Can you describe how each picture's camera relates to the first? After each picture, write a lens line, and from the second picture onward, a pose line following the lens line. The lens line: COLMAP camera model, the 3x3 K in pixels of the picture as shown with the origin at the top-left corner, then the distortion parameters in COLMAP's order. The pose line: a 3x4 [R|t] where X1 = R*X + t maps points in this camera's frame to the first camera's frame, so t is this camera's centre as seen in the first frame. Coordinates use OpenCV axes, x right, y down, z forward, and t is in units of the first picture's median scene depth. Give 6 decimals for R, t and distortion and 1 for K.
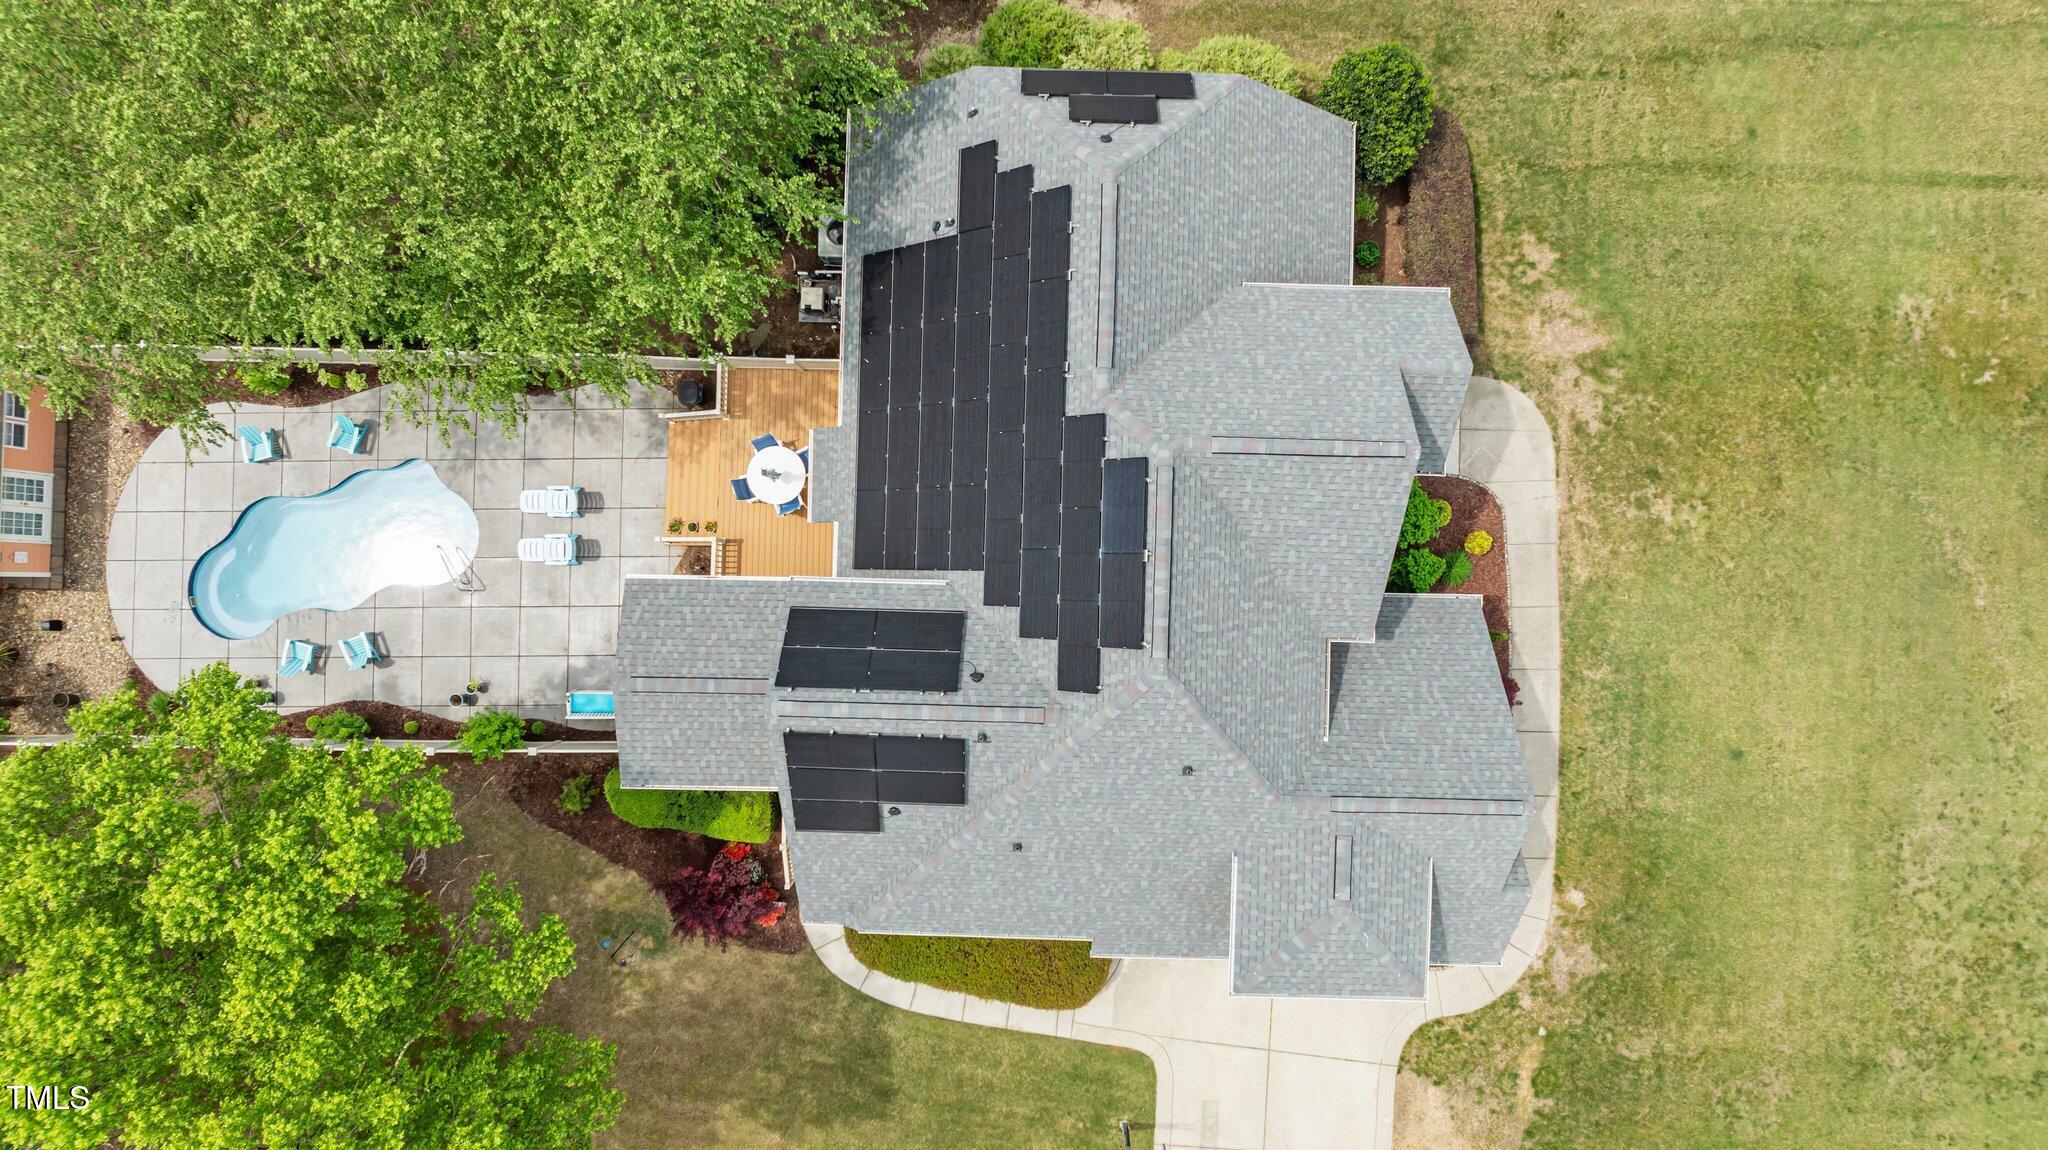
lens RADIAL K [[1503.9, 0, 1008.4], [0, 1503.9, 571.3], [0, 0, 1]] dist [-0.048056, 0.058224]
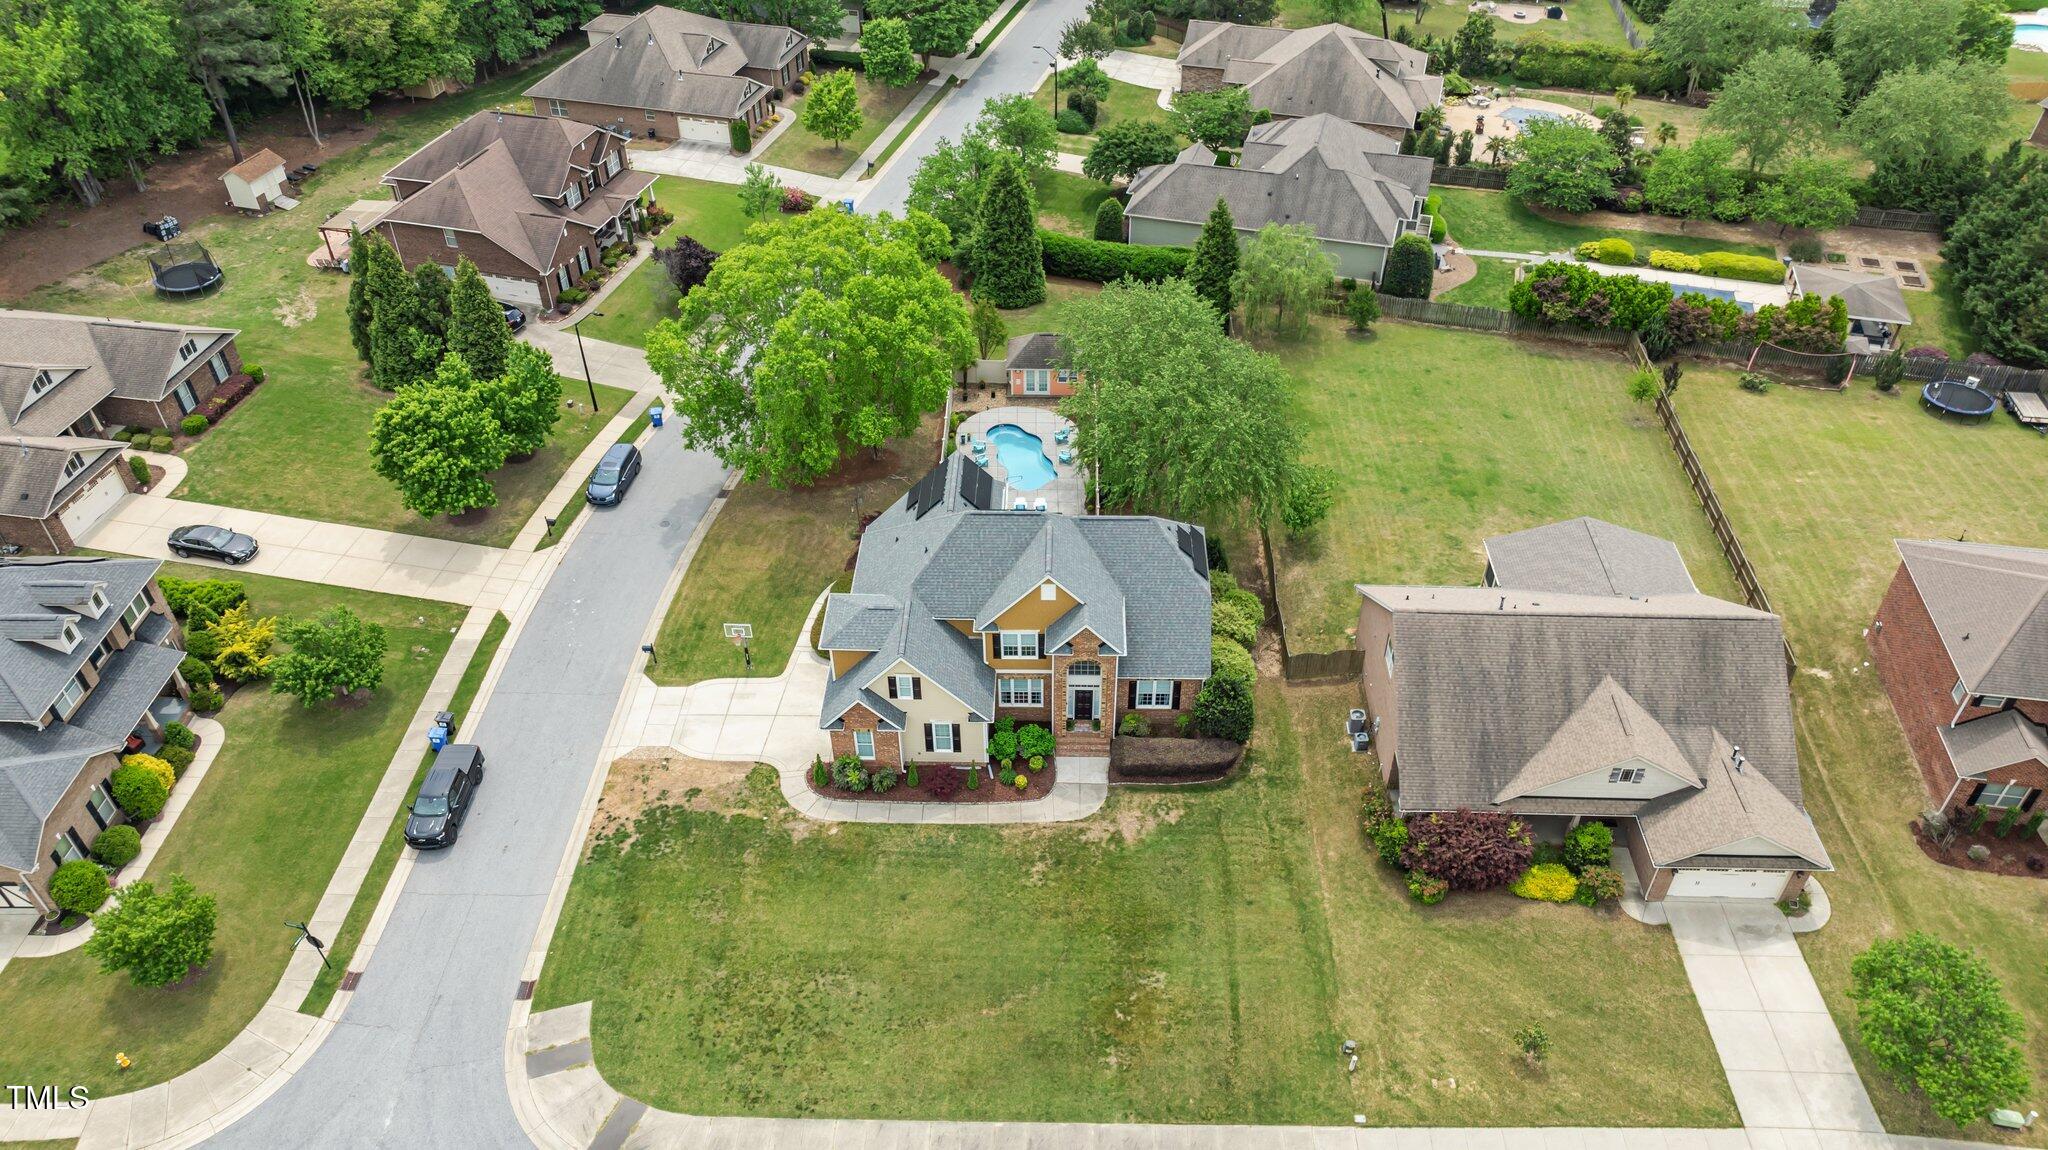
lens RADIAL K [[1445.6, 0, 1028.7], [0, 1445.6, 574.5], [0, 0, 1]] dist [-0.023178, 0.005430]
pose [[-0.000722, 0.639815, -0.768529, 1.579215], [-0.999887, 0.011086, 0.010169, -0.050473], [0.015026, 0.768449, 0.639734, -0.415702]]
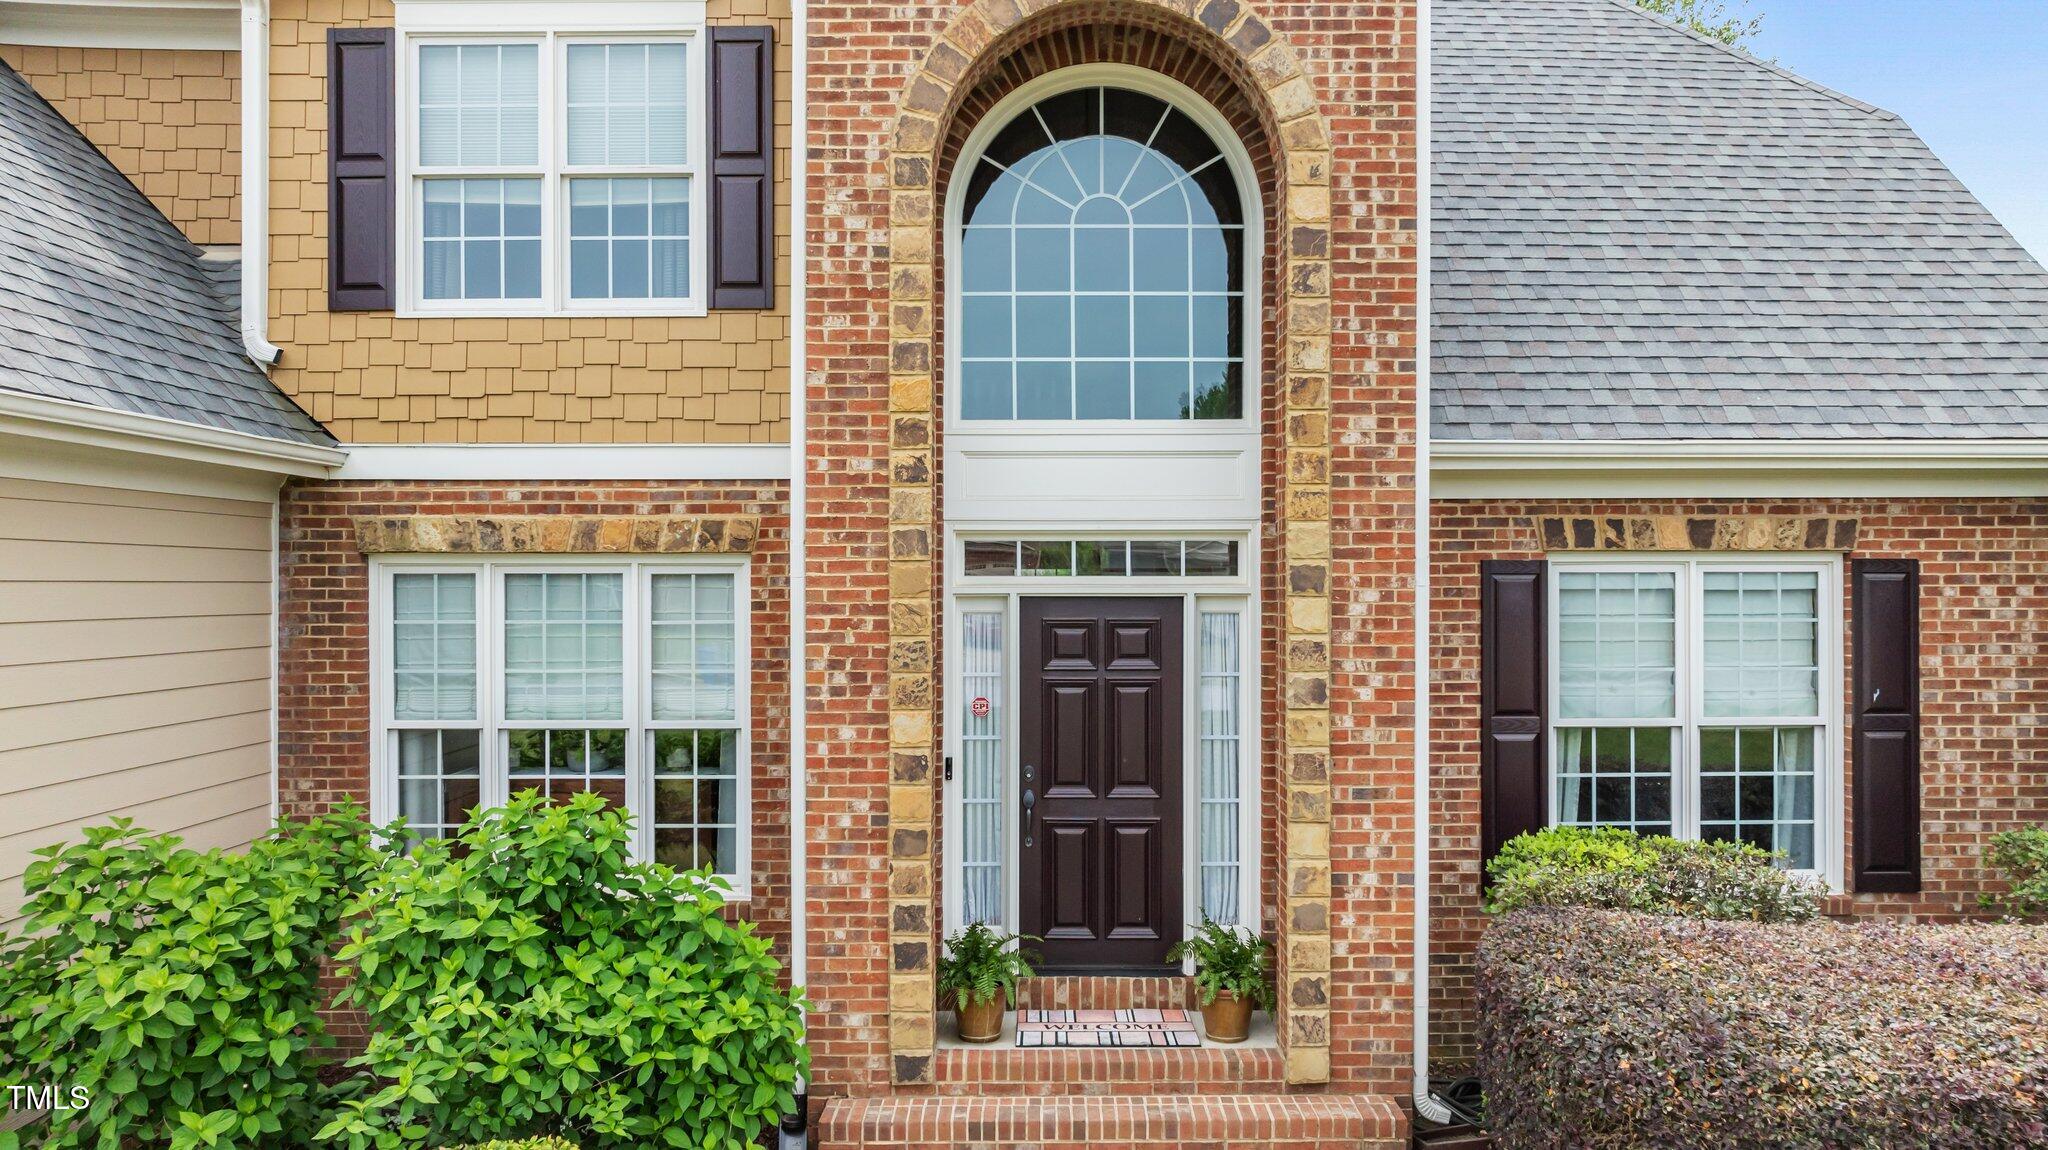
lens RADIAL K [[1449.1, 0, 1039.7], [0, 1449.1, 589.1], [0, 0, 1]] dist [-0.021230, 0.007131]
pose [[0.034940, -0.007268, -0.999363, 0.419387], [-0.999371, 0.005812, -0.034983, -0.085839], [0.006062, 0.999957, -0.007061, 0.925556]]
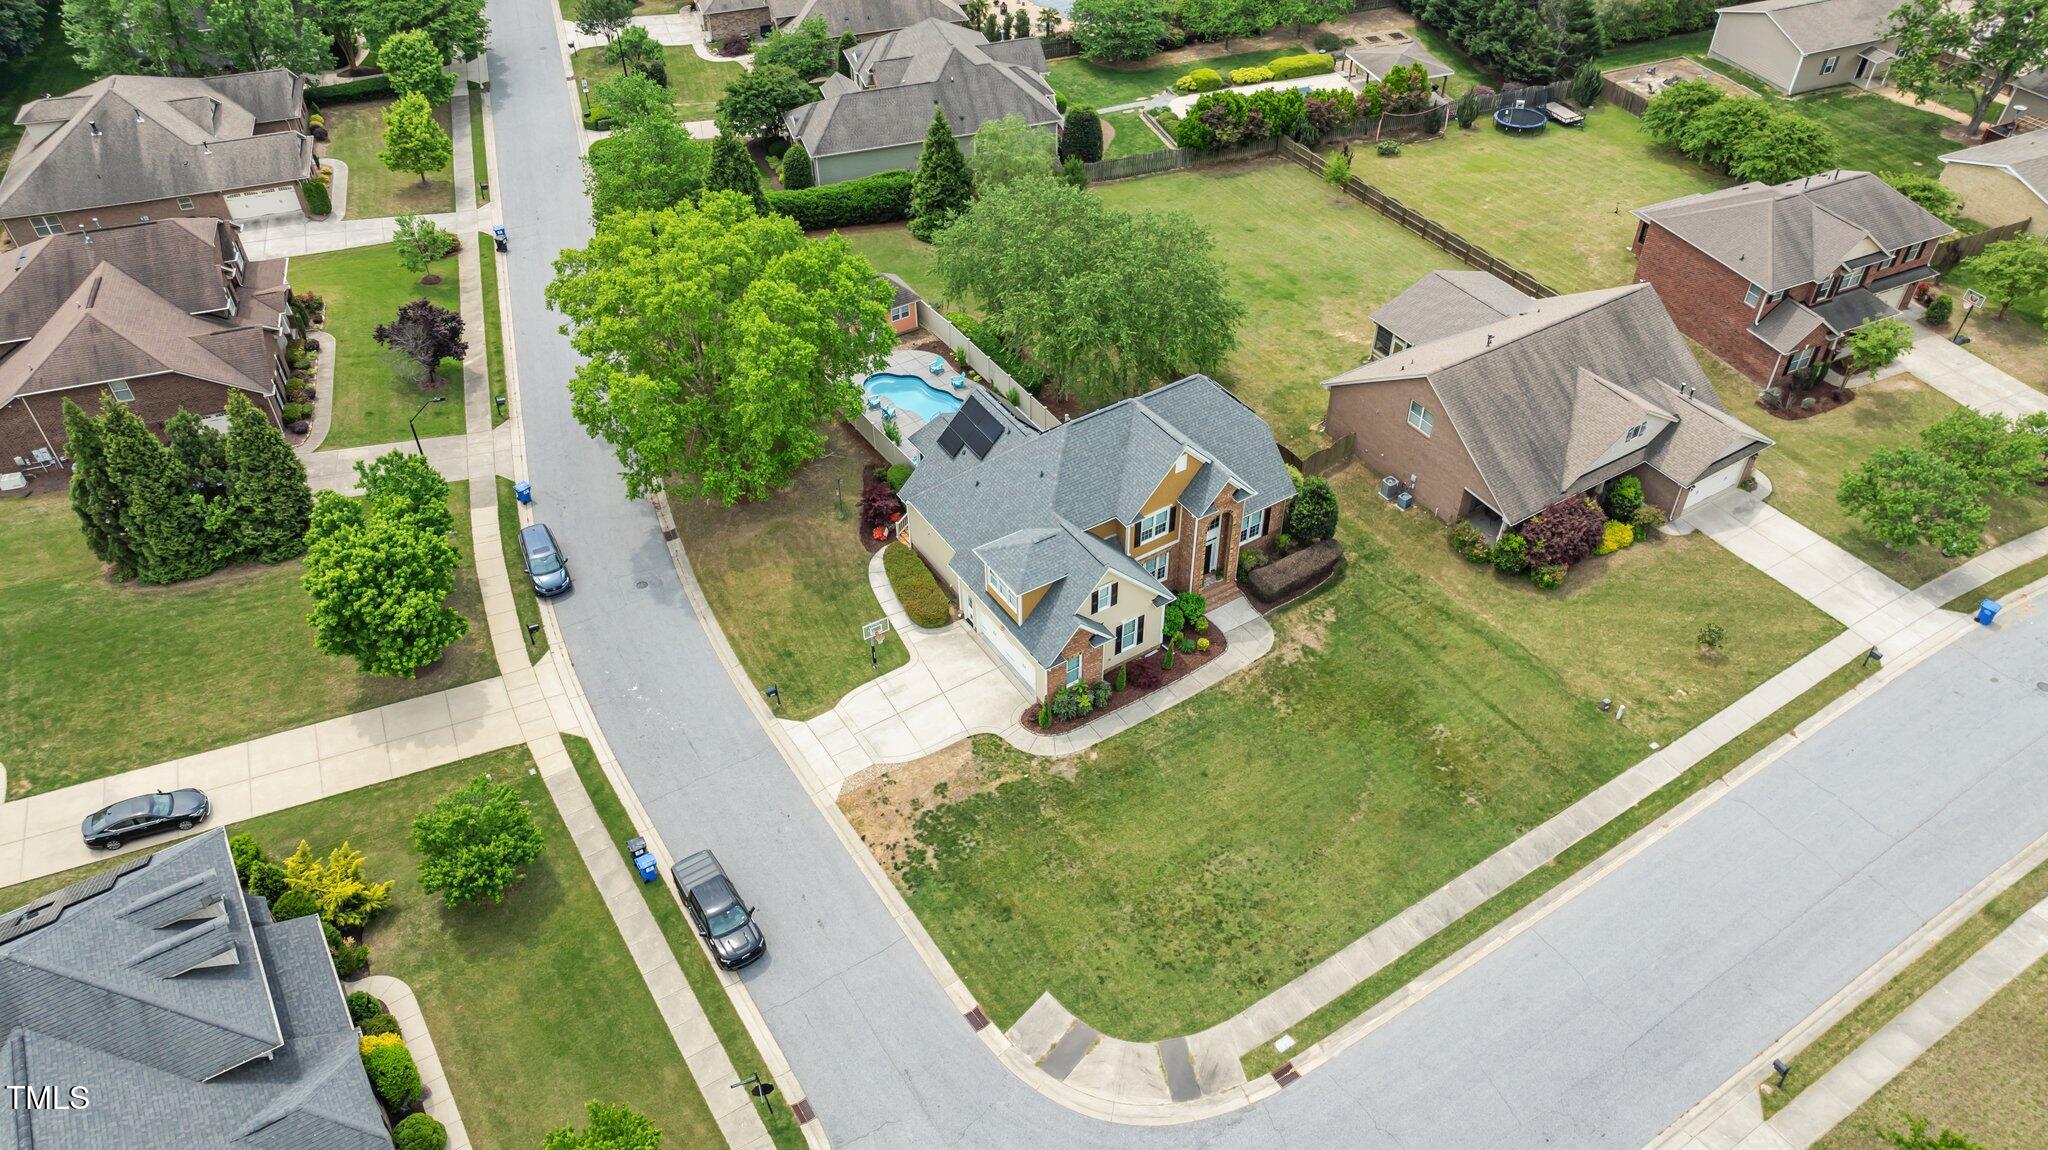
lens RADIAL K [[1458.8, 0, 1029.7], [0, 1458.8, 563.2], [0, 0, 1]] dist [-0.016701, 0.005565]
pose [[0.561546, 0.544848, -0.622742, 1.371223], [-0.827341, 0.381709, -0.412075, 0.968359], [0.013188, 0.746618, 0.665122, -0.437908]]
